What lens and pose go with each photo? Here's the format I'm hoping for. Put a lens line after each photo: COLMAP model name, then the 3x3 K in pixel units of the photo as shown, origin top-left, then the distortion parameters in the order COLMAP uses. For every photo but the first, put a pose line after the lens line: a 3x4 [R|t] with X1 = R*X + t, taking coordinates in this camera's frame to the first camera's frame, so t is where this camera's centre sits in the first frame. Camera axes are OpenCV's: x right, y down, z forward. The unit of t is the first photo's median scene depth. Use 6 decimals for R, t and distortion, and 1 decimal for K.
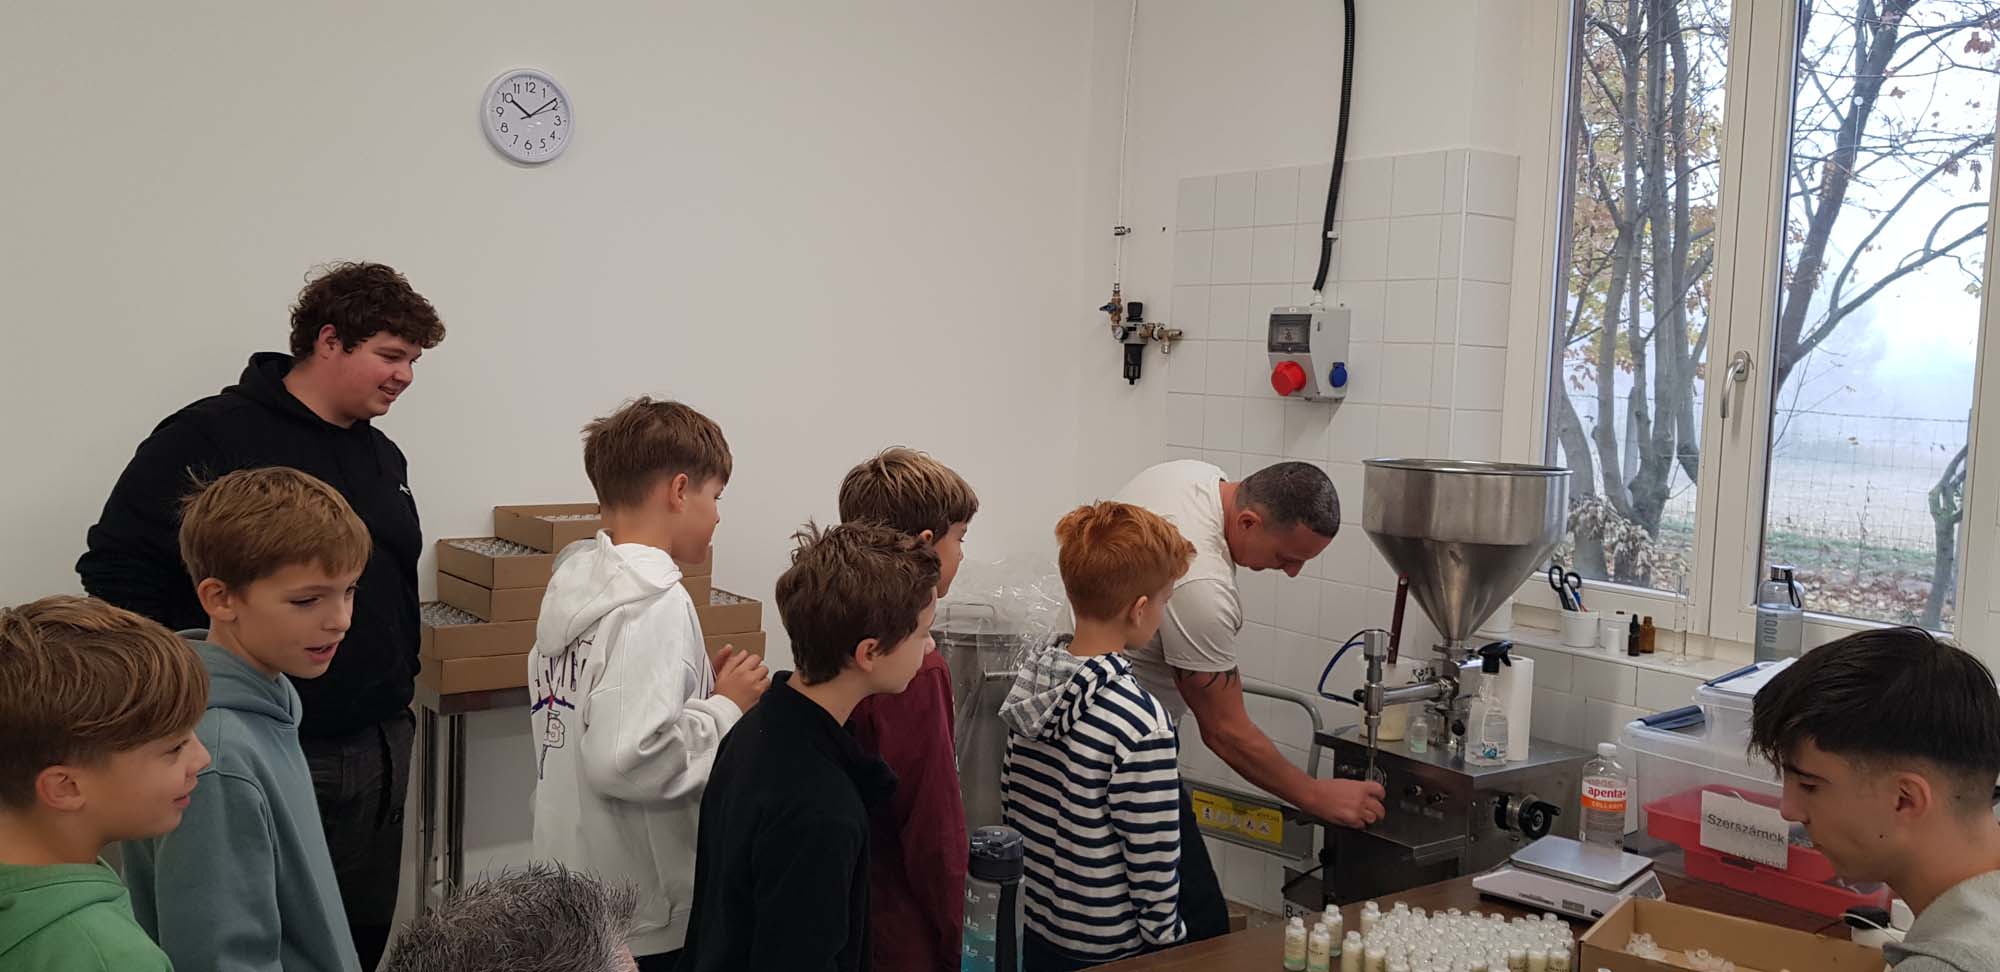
lens RADIAL K [[1564.0, 0, 946.8], [0, 1564.0, 441.8], [0, 0, 1]] dist [0.091020, -0.148673]
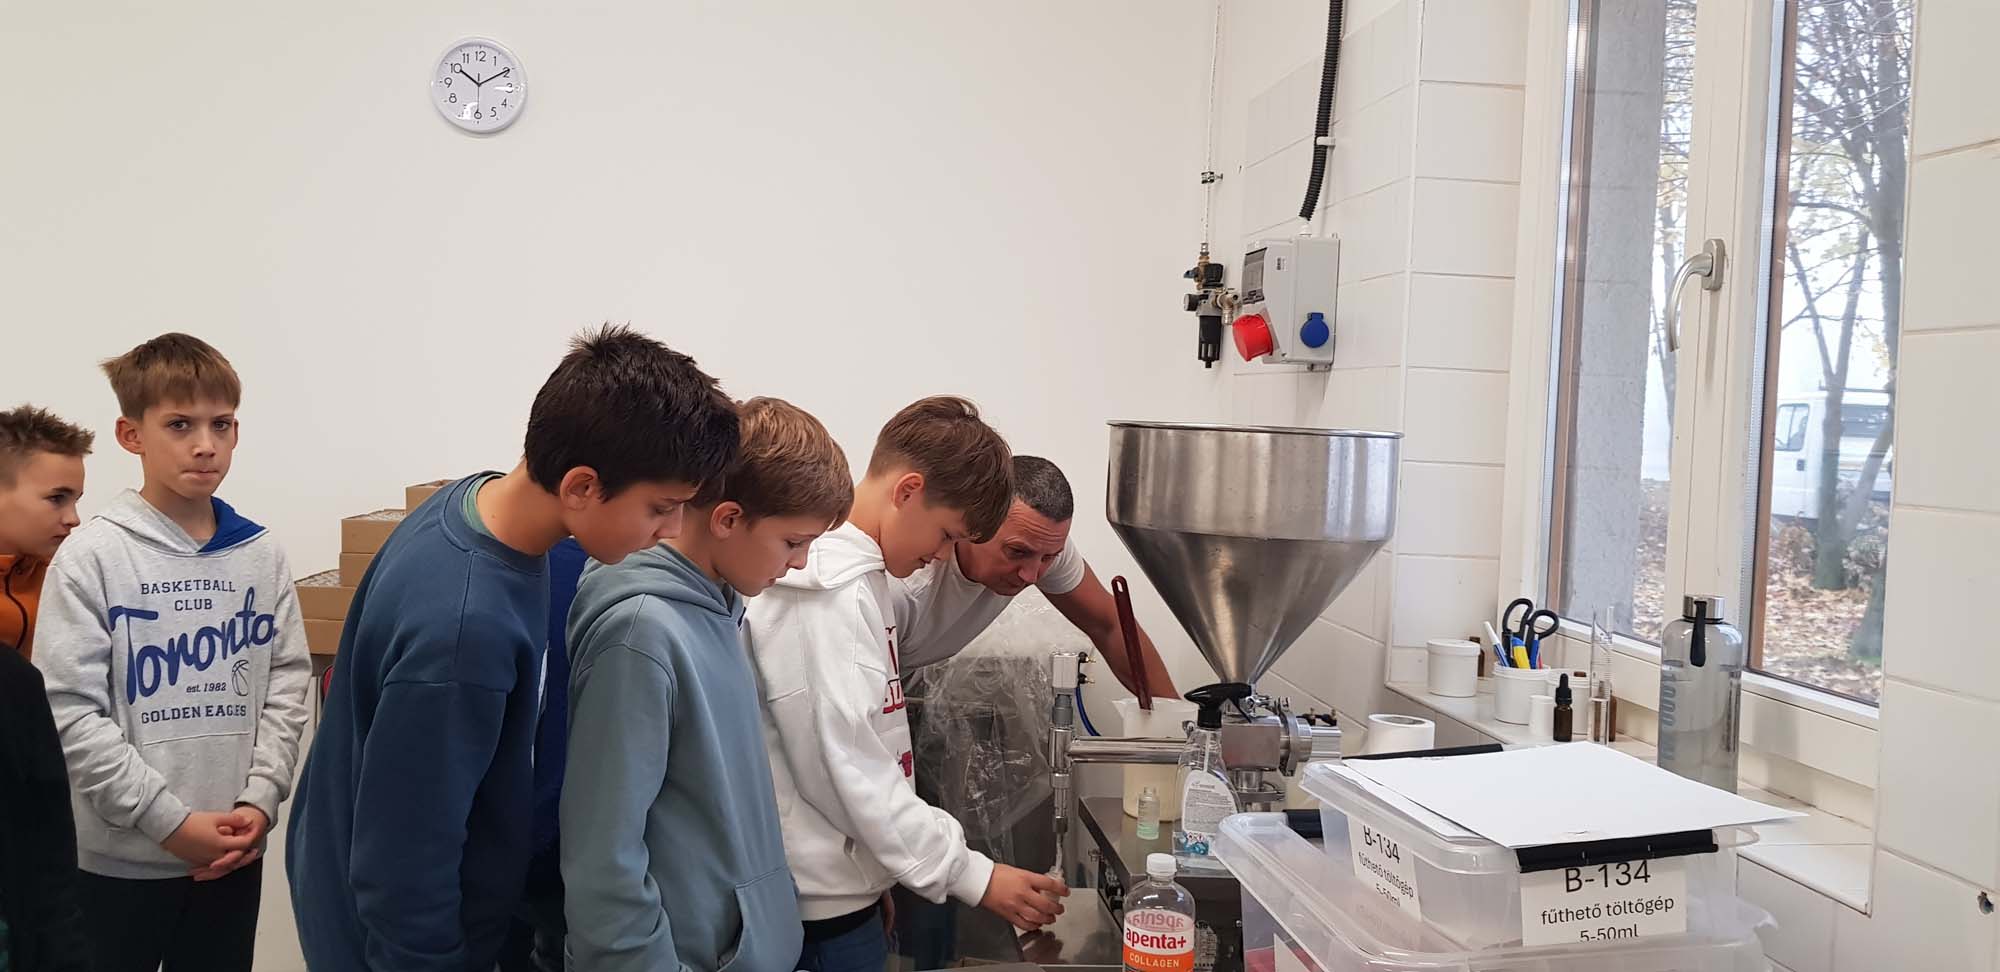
lens RADIAL K [[1563.2, 0, 919.5], [0, 1563.2, 461.1], [0, 0, 1]] dist [0.081250, -0.141756]
pose [[0.873397, 0.015360, -0.486766, 0.452354], [-0.032835, 0.999085, -0.027389, 0.044579], [0.485900, 0.039904, 0.873103, 0.284467]]
